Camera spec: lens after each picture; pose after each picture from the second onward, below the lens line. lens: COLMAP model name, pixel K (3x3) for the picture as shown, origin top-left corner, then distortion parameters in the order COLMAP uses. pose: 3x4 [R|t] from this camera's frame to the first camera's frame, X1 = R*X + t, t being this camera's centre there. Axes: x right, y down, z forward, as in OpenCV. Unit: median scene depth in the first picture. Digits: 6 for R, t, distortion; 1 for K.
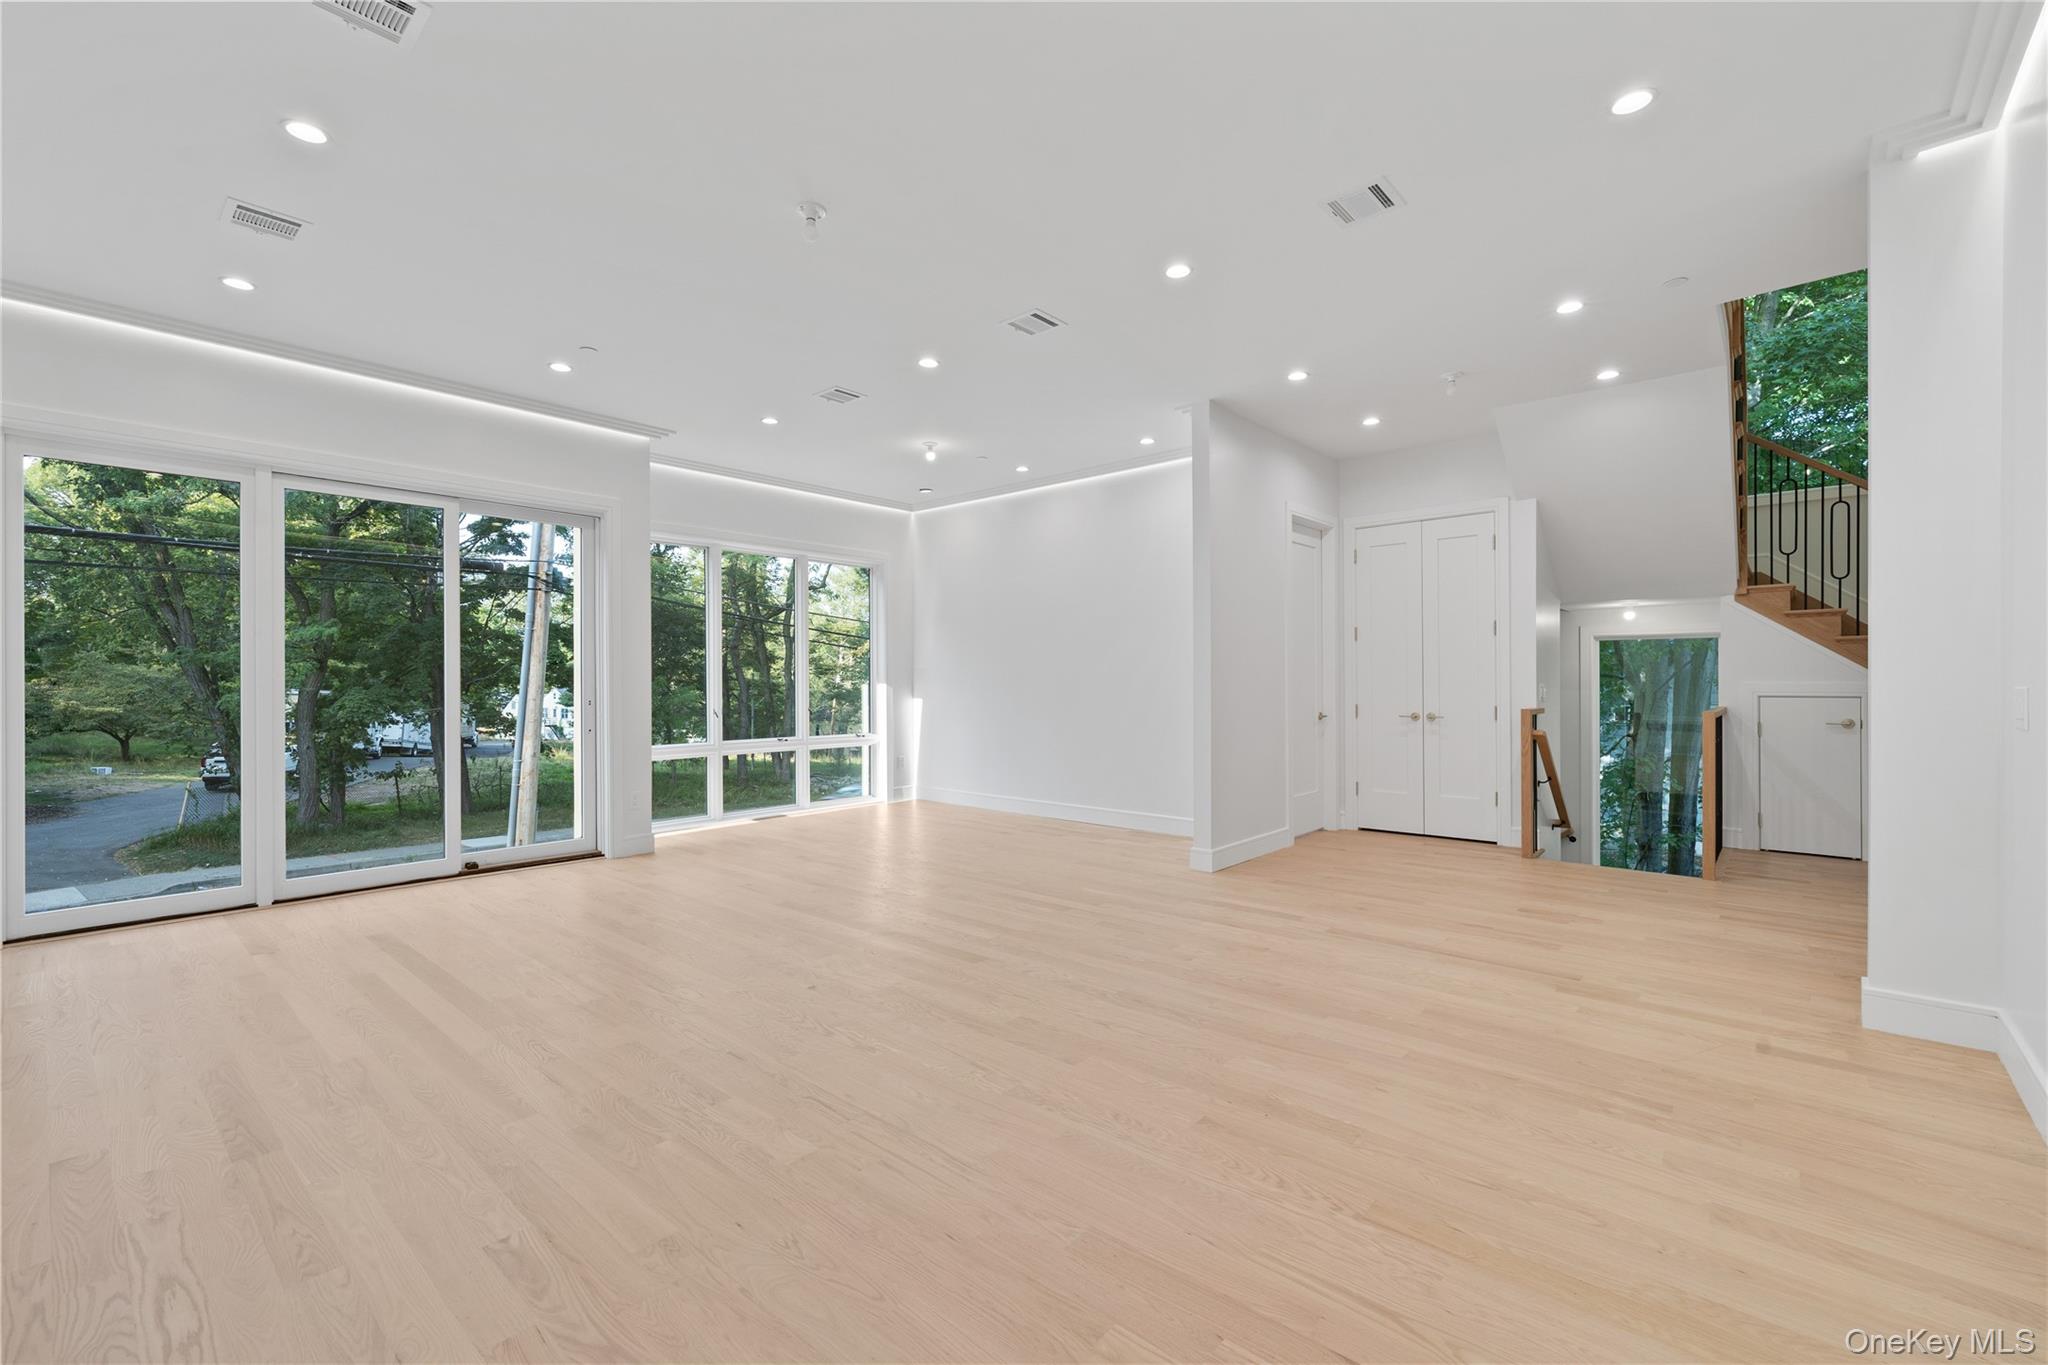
lens RADIAL K [[859.2, 0, 1022.1], [0, 859.2, 680.7], [0, 0, 1]] dist [0.000708, 0.001037]
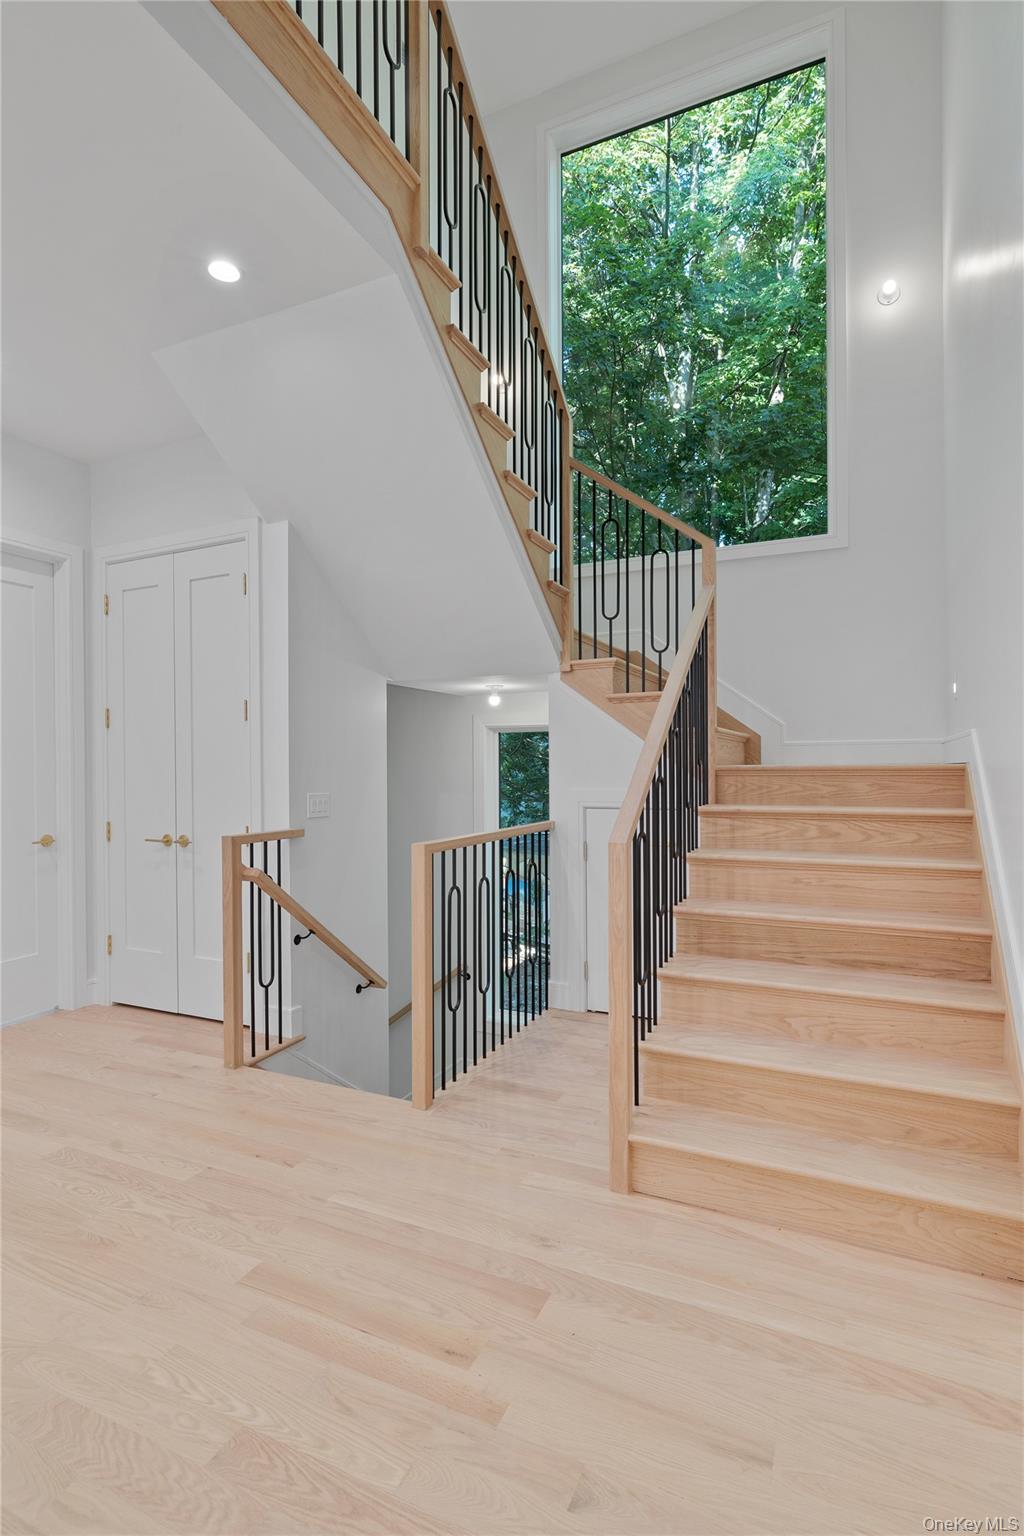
lens RADIAL K [[761.7, 0, 512.9], [0, 761.7, 770.1], [0, 0, 1]] dist [-0.006079, 0.002637]
pose [[0.957541, -0.003209, 0.288281, 0.617733], [0.001558, 0.999981, 0.005954, -0.019369], [-0.288294, -0.005252, 0.957527, 0.390023]]
